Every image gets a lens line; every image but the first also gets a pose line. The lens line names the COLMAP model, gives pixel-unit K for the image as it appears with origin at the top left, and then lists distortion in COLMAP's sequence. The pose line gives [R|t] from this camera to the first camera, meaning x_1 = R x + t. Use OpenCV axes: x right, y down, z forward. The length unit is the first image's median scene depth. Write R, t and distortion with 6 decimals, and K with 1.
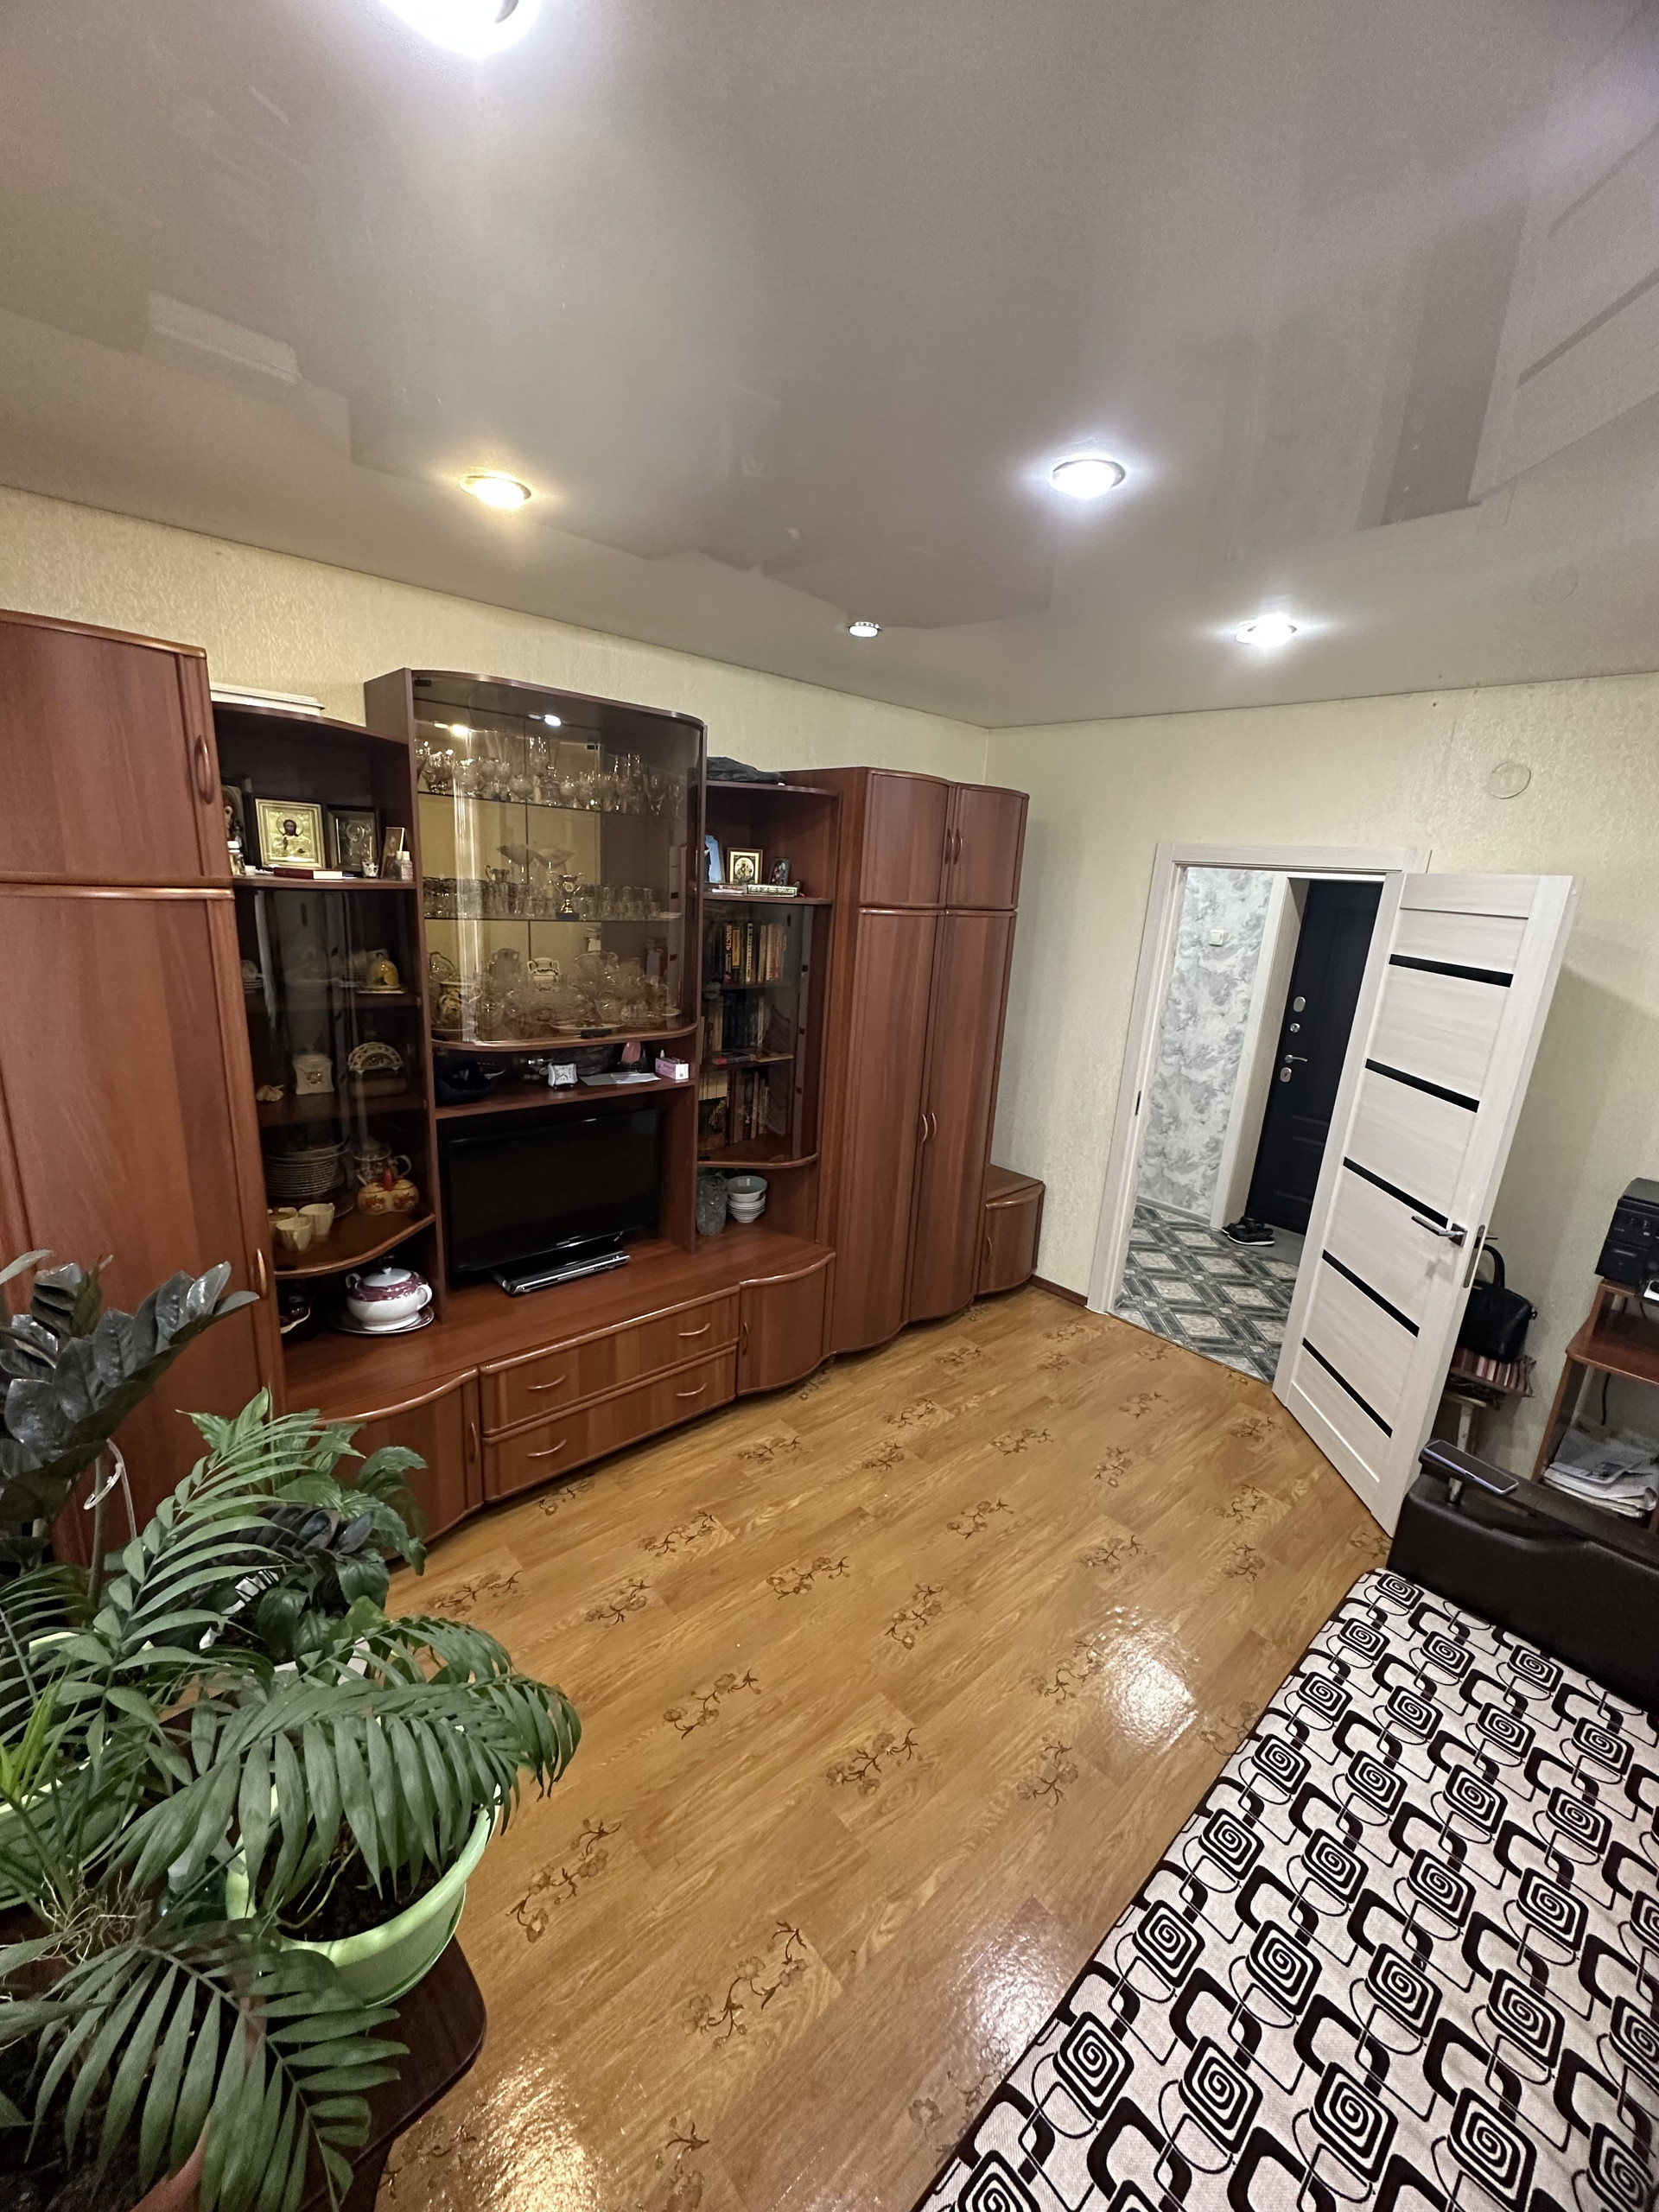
lens RADIAL K [[887.8, 0, 830.2], [0, 887.8, 1106.5], [0, 0, 1]] dist [-0.002540, 0.000969]
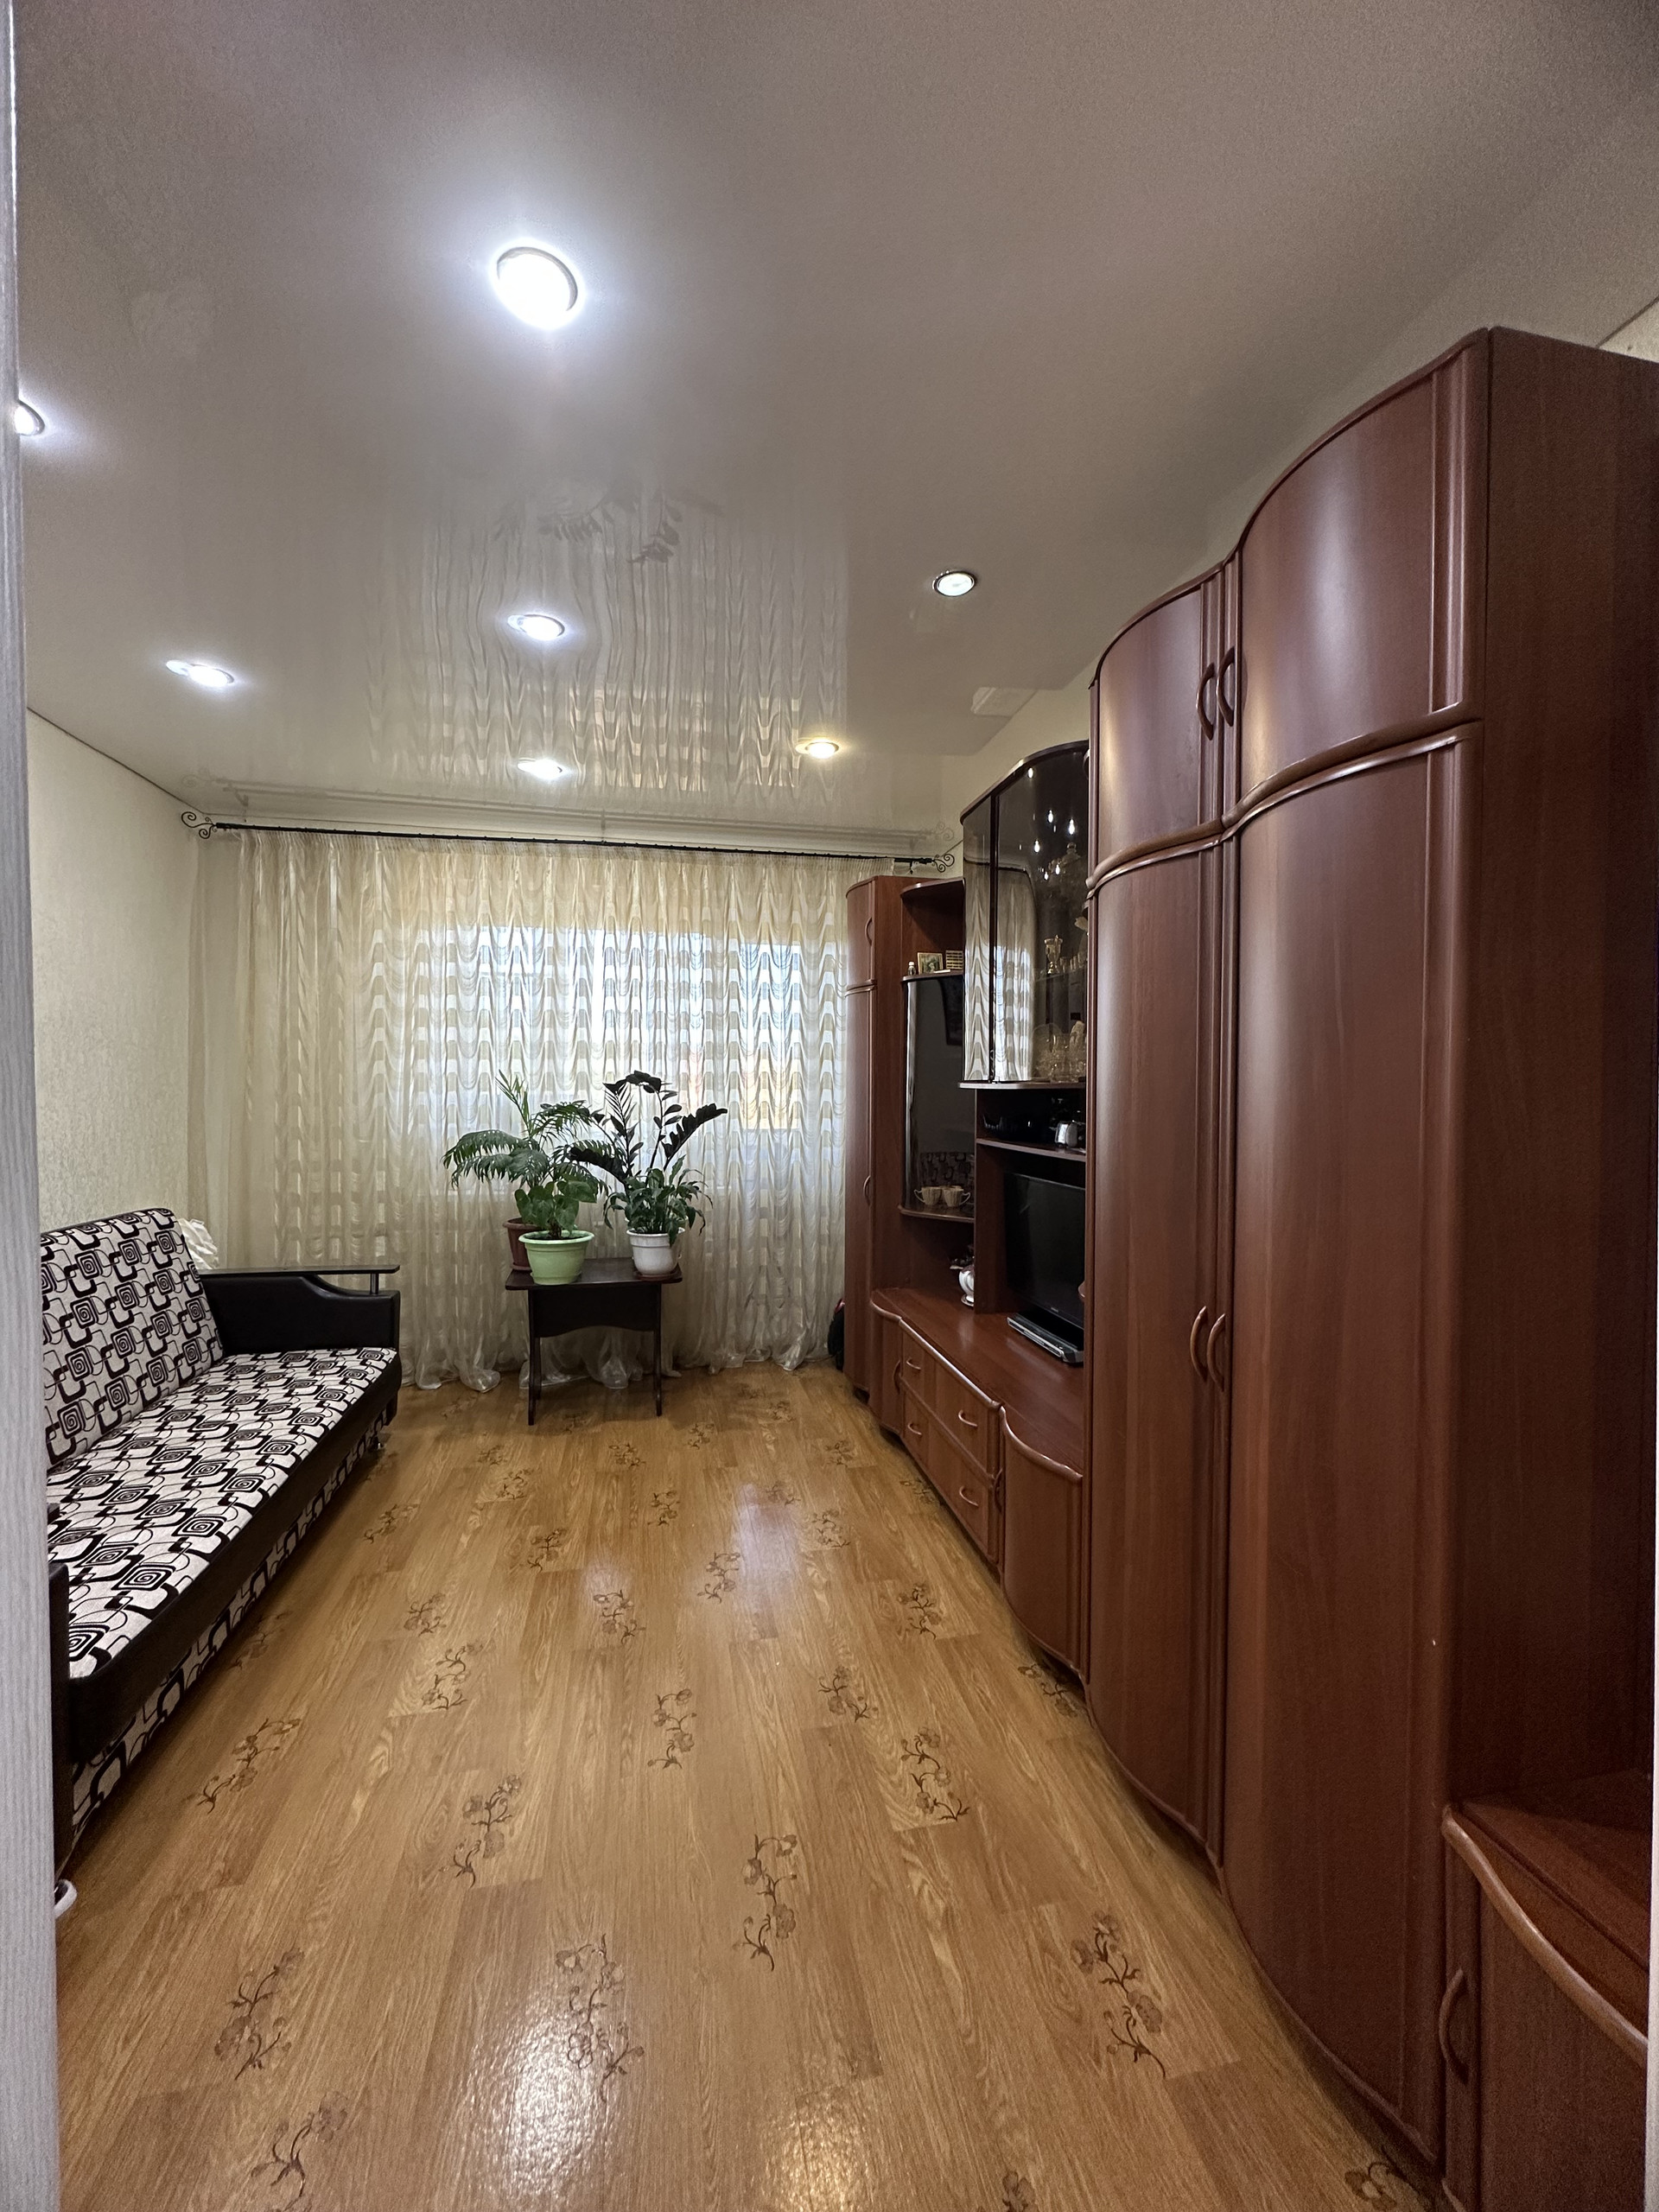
lens RADIAL K [[887.8, 0, 828.9], [0, 887.8, 1106.8], [0, 0, 1]] dist [-0.002540, 0.000969]
pose [[-0.509539, -0.036881, -0.859657, 0.875768], [-0.251185, 0.961938, 0.107615, -0.132544], [0.822968, 0.270767, -0.499409, 1.598092]]
